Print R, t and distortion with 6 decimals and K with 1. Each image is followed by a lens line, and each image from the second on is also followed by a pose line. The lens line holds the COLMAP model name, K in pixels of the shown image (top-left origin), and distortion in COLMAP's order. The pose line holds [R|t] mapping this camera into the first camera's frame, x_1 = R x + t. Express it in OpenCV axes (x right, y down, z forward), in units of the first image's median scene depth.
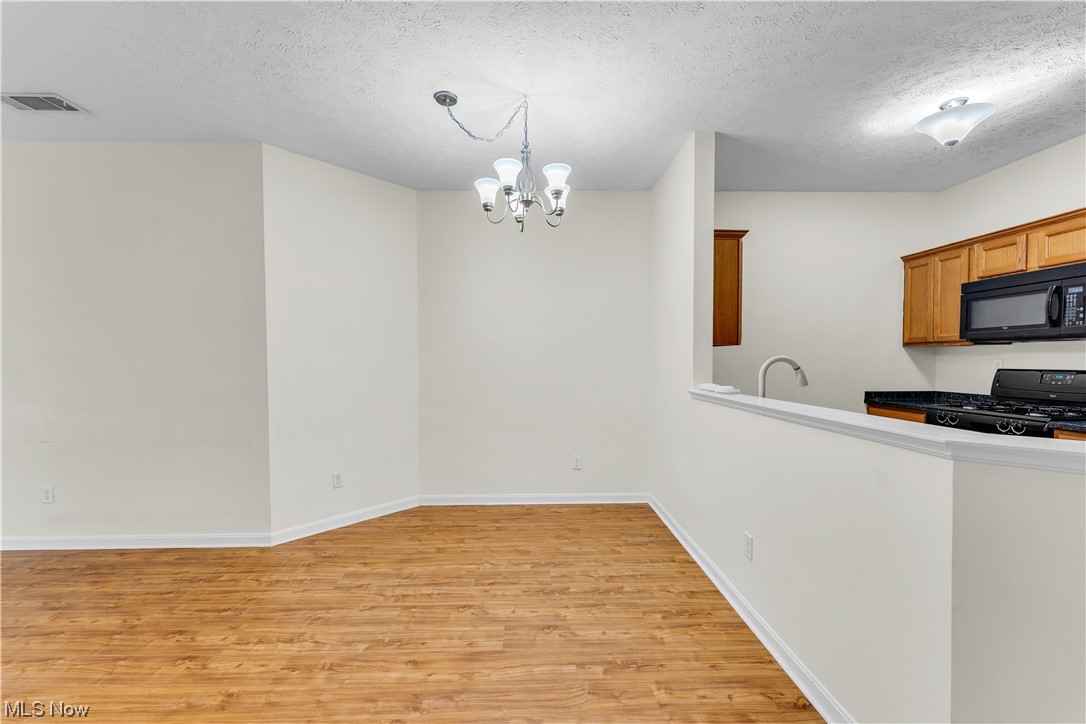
lens RADIAL K [[442.5, 0, 543.2], [0, 442.5, 362.5], [0, 0, 1]] dist [0.002084, 0.000113]
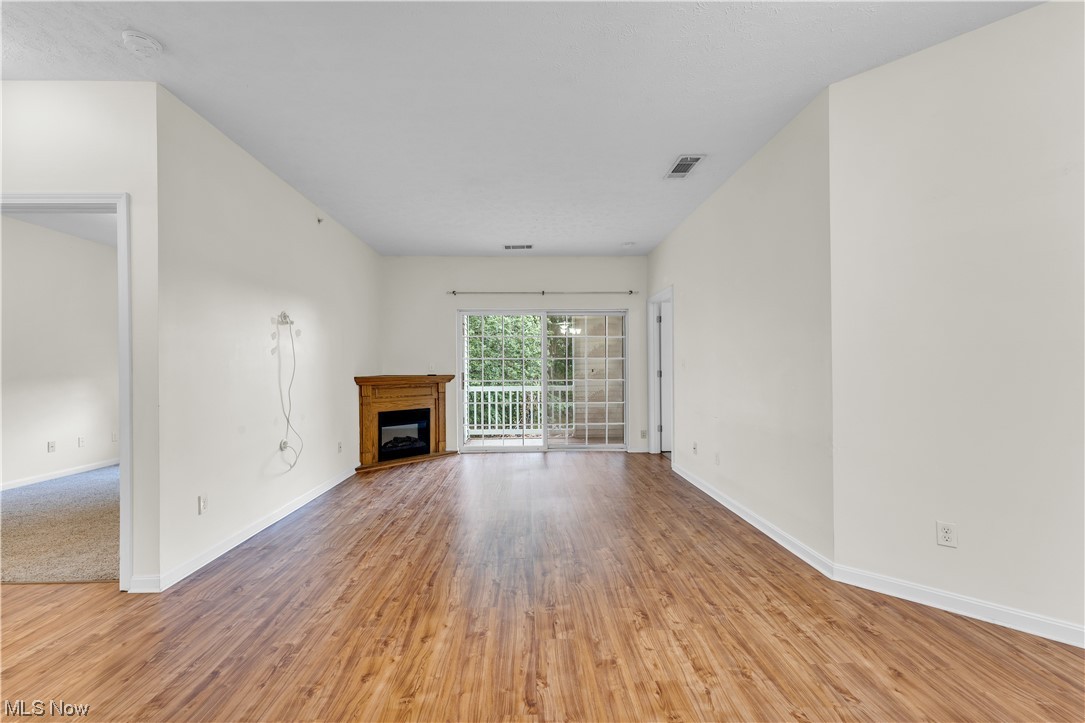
lens RADIAL K [[442.1, 0, 540.6], [0, 442.1, 367.5], [0, 0, 1]] dist [0.002084, 0.000113]
pose [[-0.007035, -0.000820, -0.999975, 0.237122], [-0.001002, 0.999999, -0.000813, 0.036964], [0.999975, 0.000996, -0.007035, 0.574097]]
